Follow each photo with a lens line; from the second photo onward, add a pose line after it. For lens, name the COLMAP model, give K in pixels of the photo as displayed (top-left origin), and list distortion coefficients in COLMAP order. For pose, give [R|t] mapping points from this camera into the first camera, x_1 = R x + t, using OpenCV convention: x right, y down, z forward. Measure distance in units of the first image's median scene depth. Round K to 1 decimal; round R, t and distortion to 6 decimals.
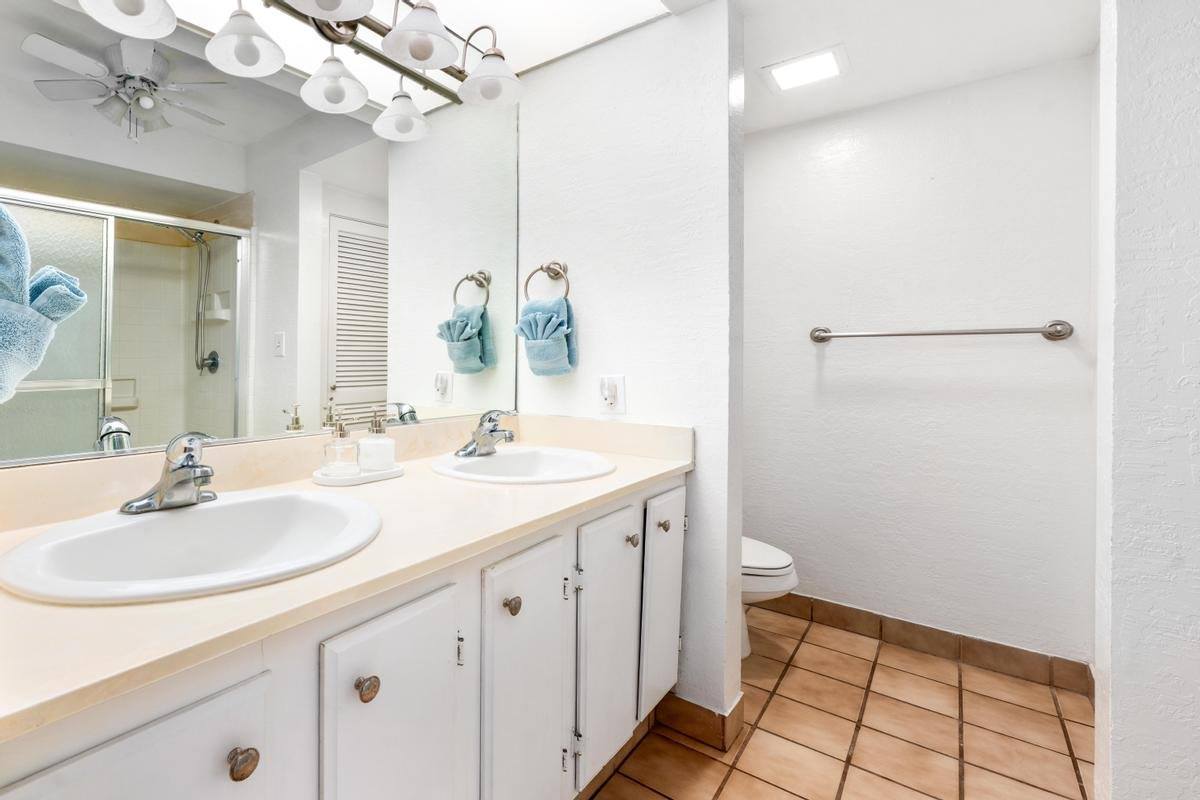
lens RADIAL K [[536.5, 0, 536.4], [0, 536.5, 366.3], [0, 0, 1]] dist [-0.001898, 0.000299]
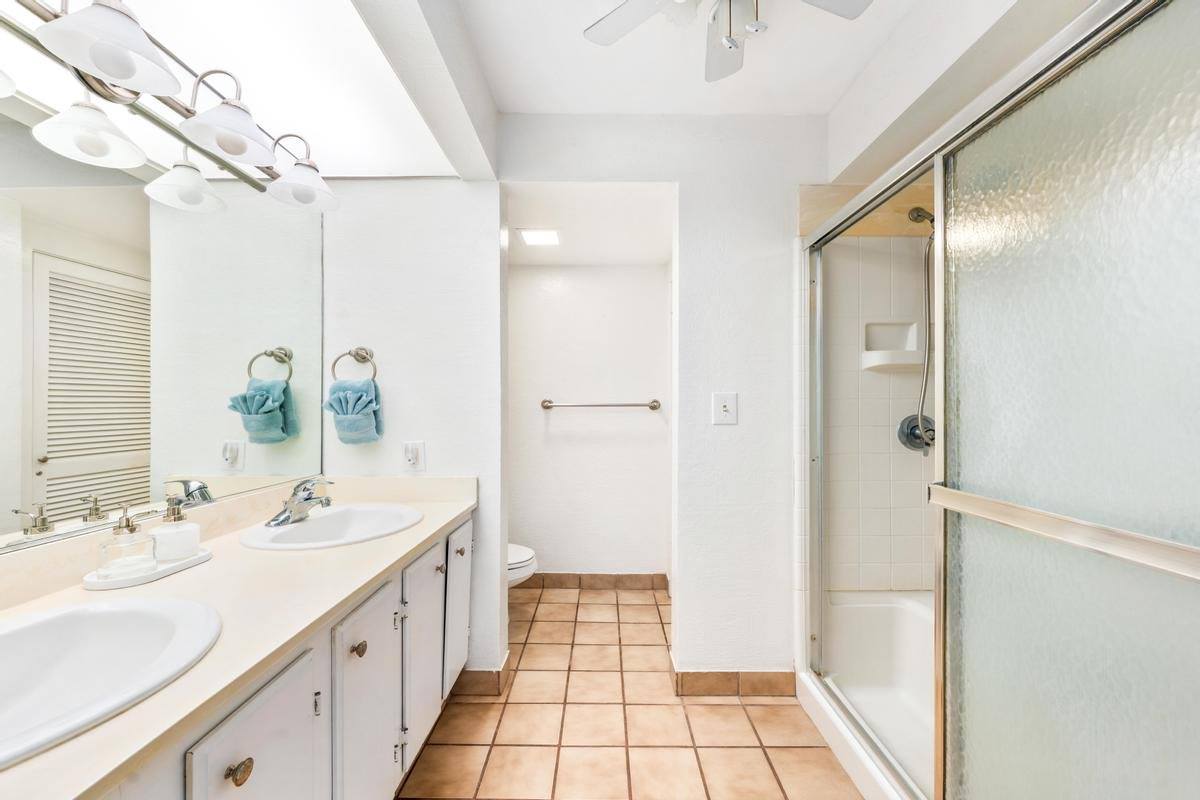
lens RADIAL K [[404.0, 0, 600.0], [0, 404.0, 400.0], [0, 0, 1]] dist [-0.003959, -0.000005]
pose [[0.791201, 0.014422, 0.611386, -0.101684], [-0.005732, 0.999853, -0.016168, -0.069510], [-0.611529, 0.009288, 0.791168, -0.053501]]
